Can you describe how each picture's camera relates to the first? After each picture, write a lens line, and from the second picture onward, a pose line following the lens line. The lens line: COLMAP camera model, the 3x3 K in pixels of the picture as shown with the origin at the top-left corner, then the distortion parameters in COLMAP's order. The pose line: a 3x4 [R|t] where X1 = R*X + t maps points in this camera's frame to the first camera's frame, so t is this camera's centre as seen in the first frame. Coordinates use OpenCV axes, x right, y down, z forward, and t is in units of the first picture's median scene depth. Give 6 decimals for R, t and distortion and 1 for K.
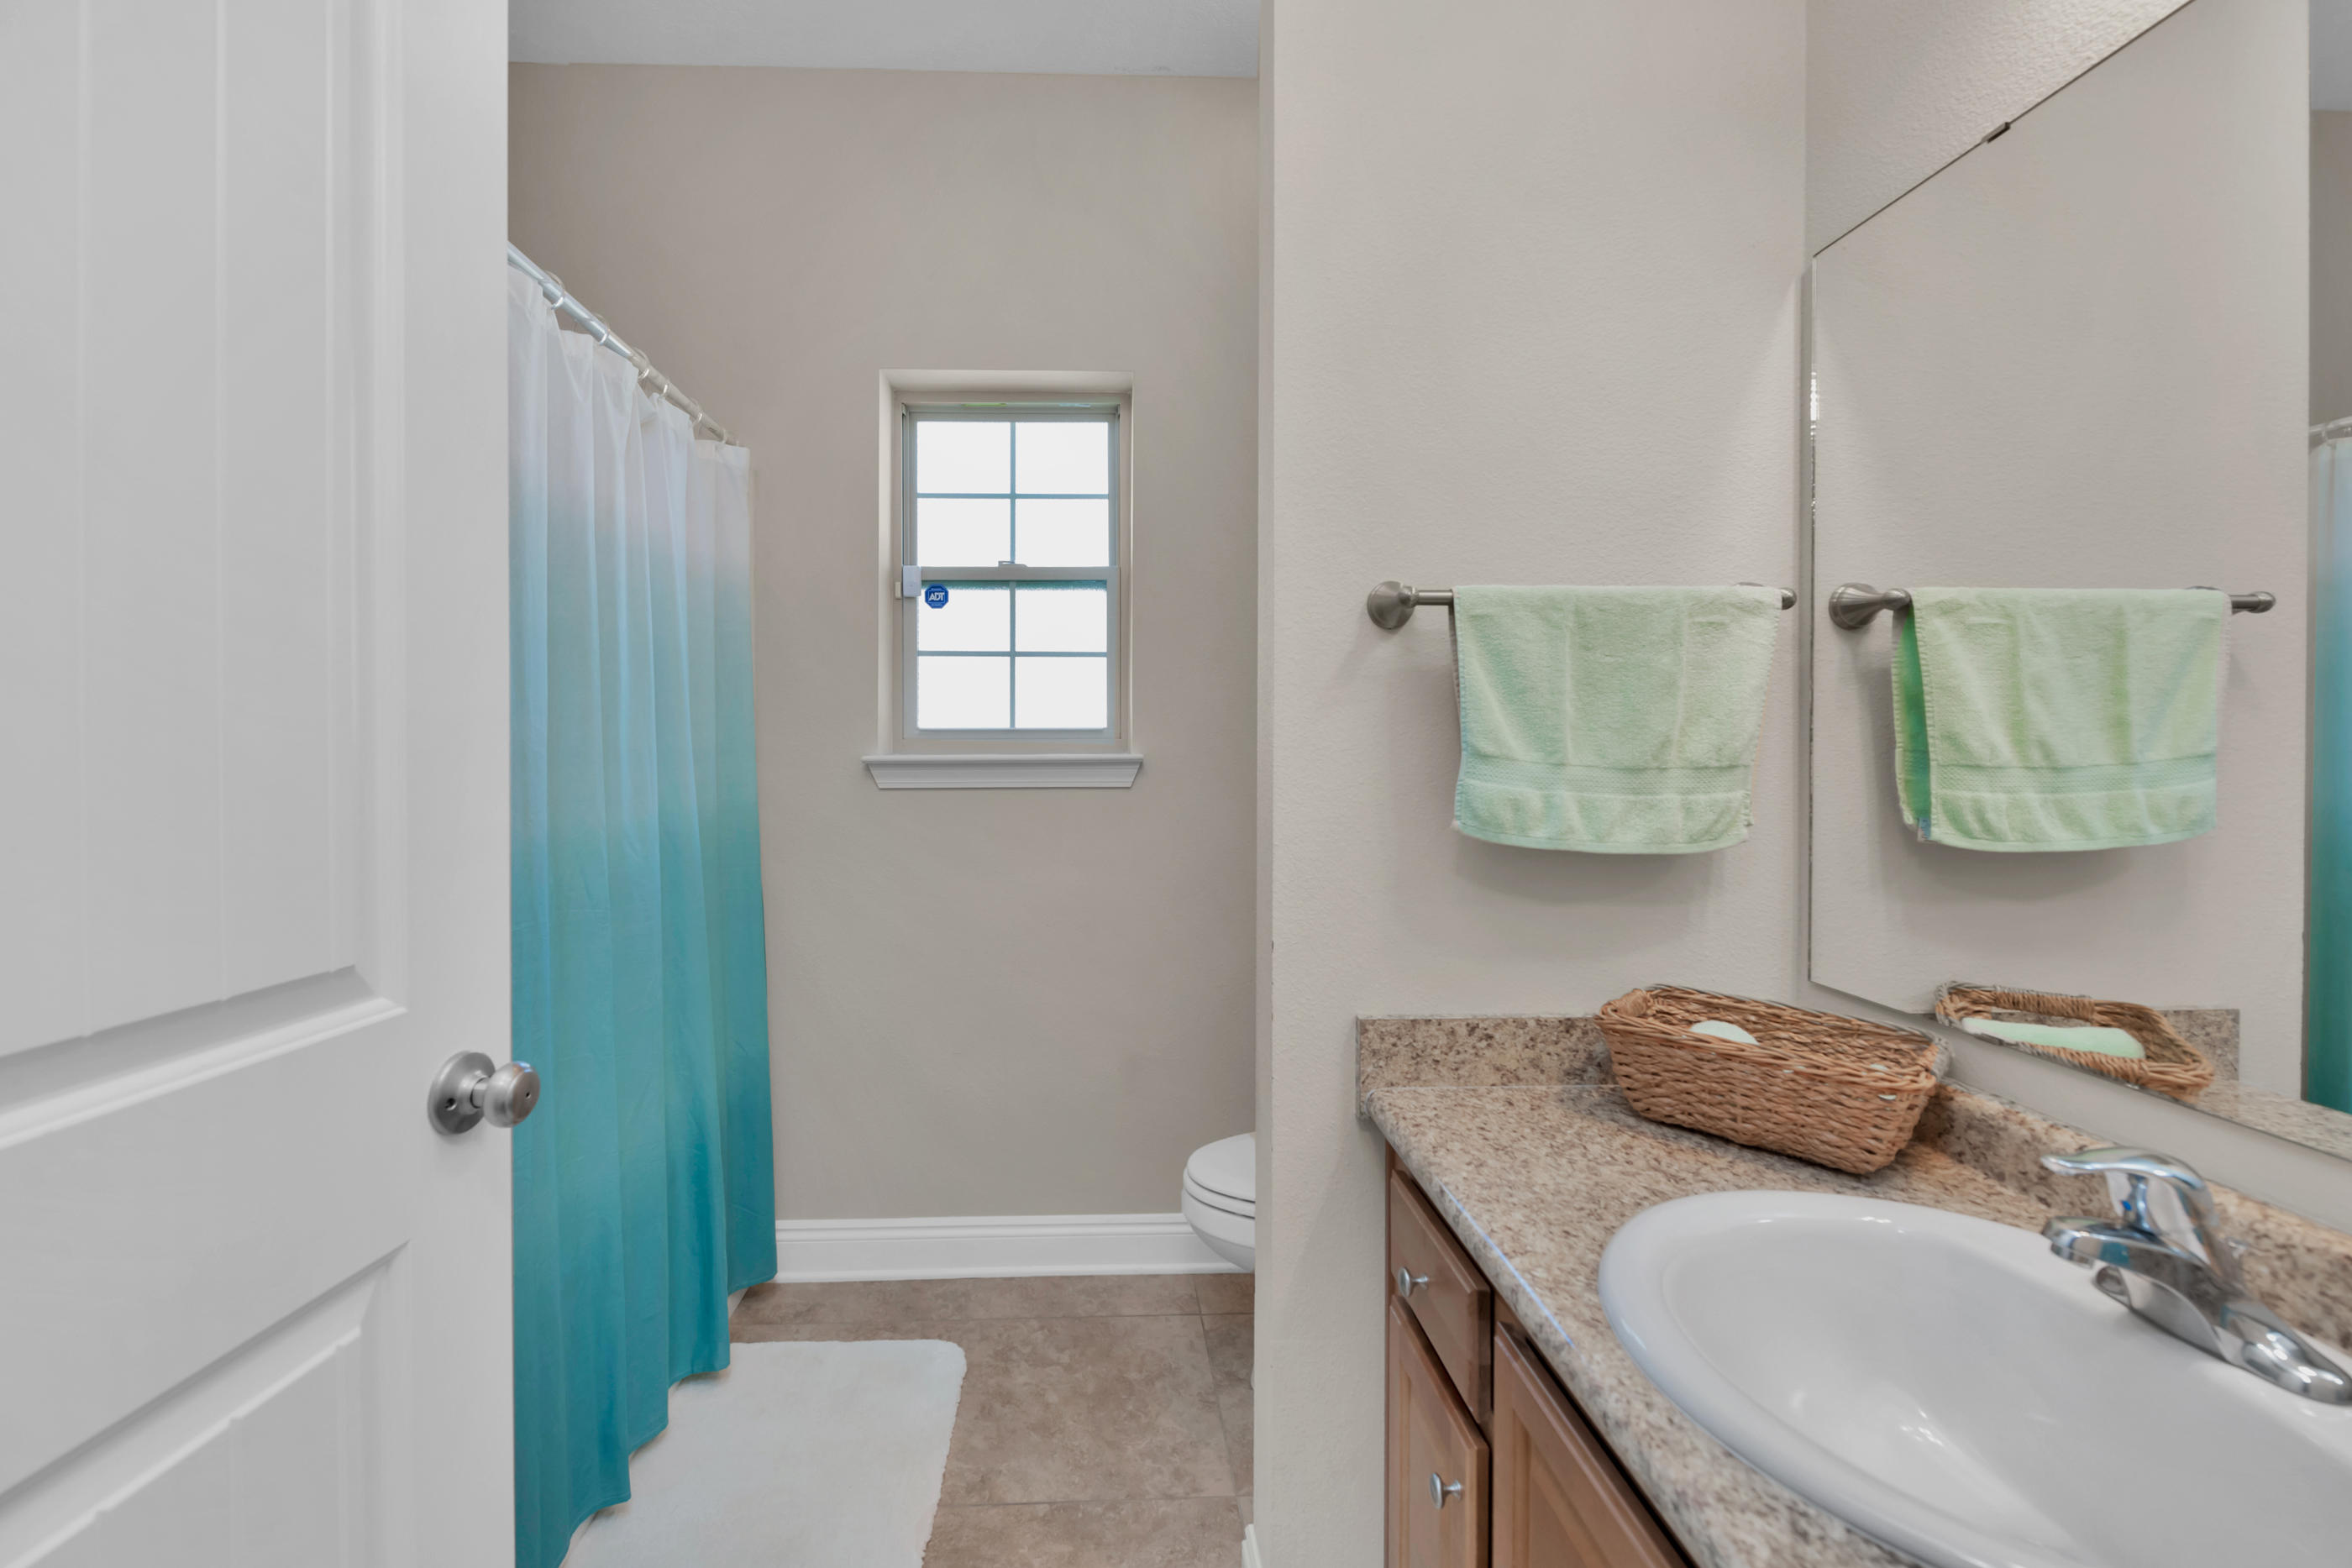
lens RADIAL K [[975.5, 0, 1176.0], [0, 975.5, 772.4], [0, 0, 1]] dist [-0.002709, -0.002536]
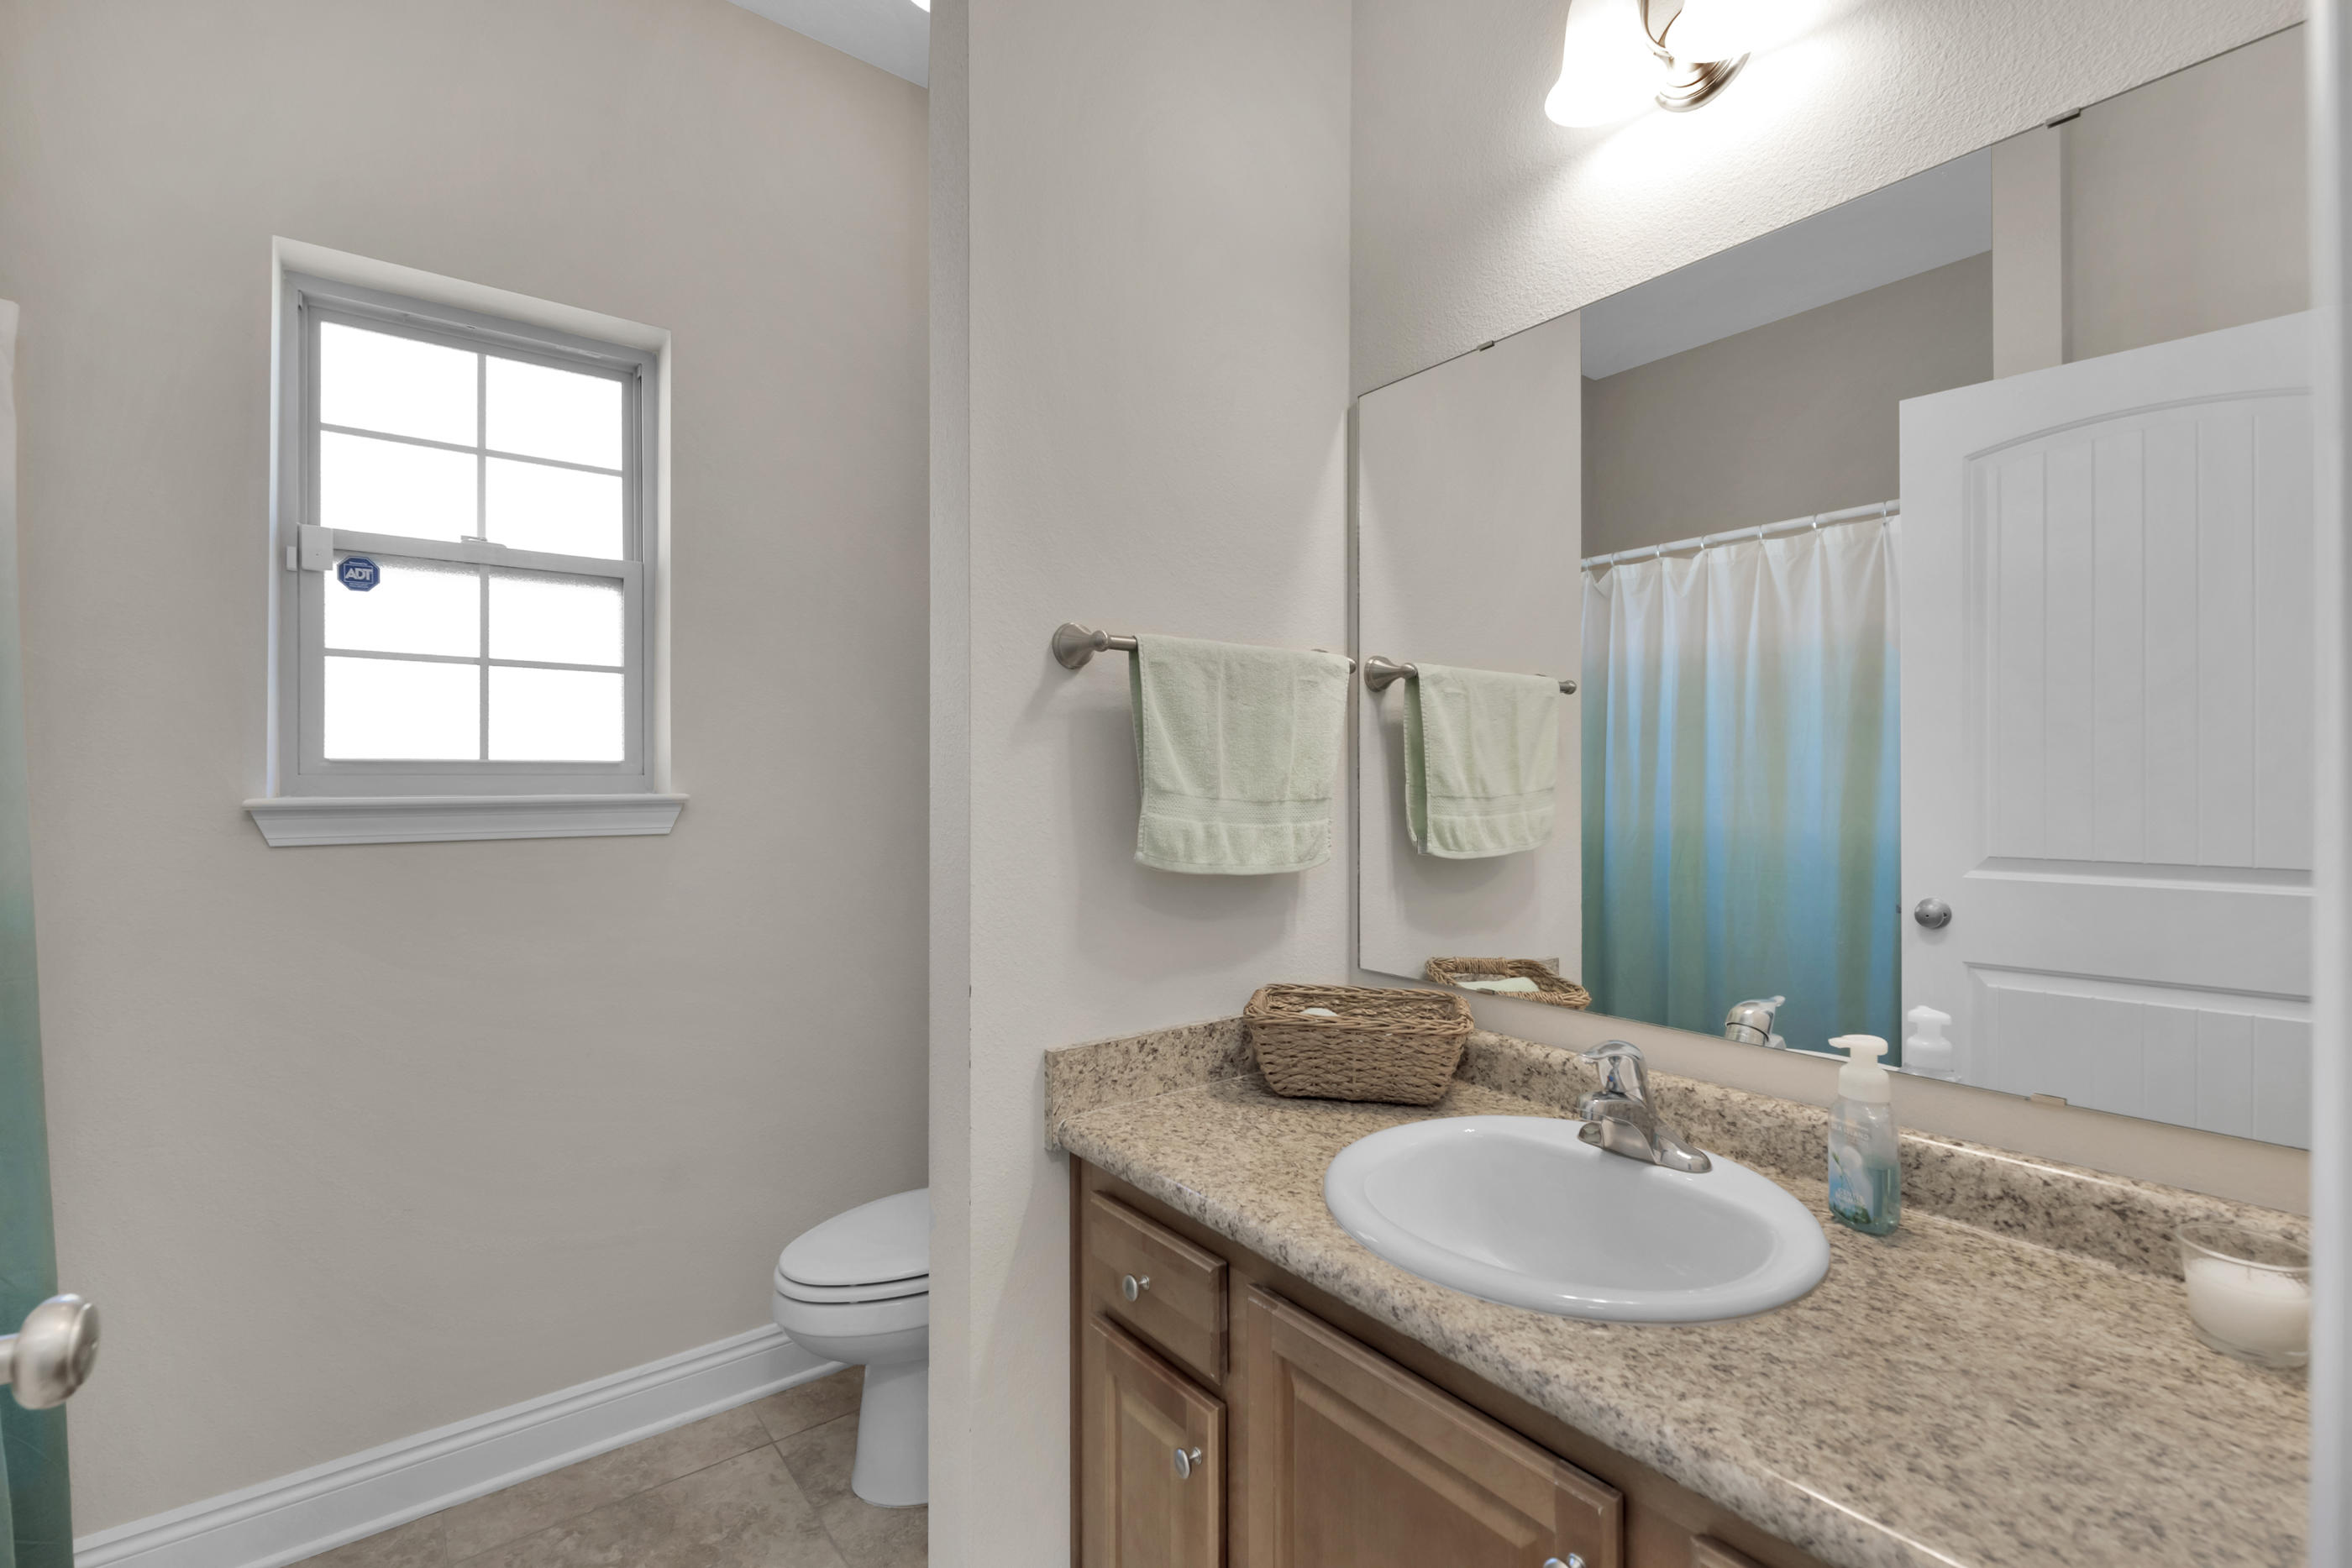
lens RADIAL K [[1003.1, 0, 1289.0], [0, 1003.1, 802.8], [0, 0, 1]] dist [0.000182, -0.002491]
pose [[0.797766, -0.013309, 0.602820, -0.208986], [0.018260, 0.999831, -0.002090, 0.000727], [-0.602690, 0.012675, 0.797875, 0.014336]]
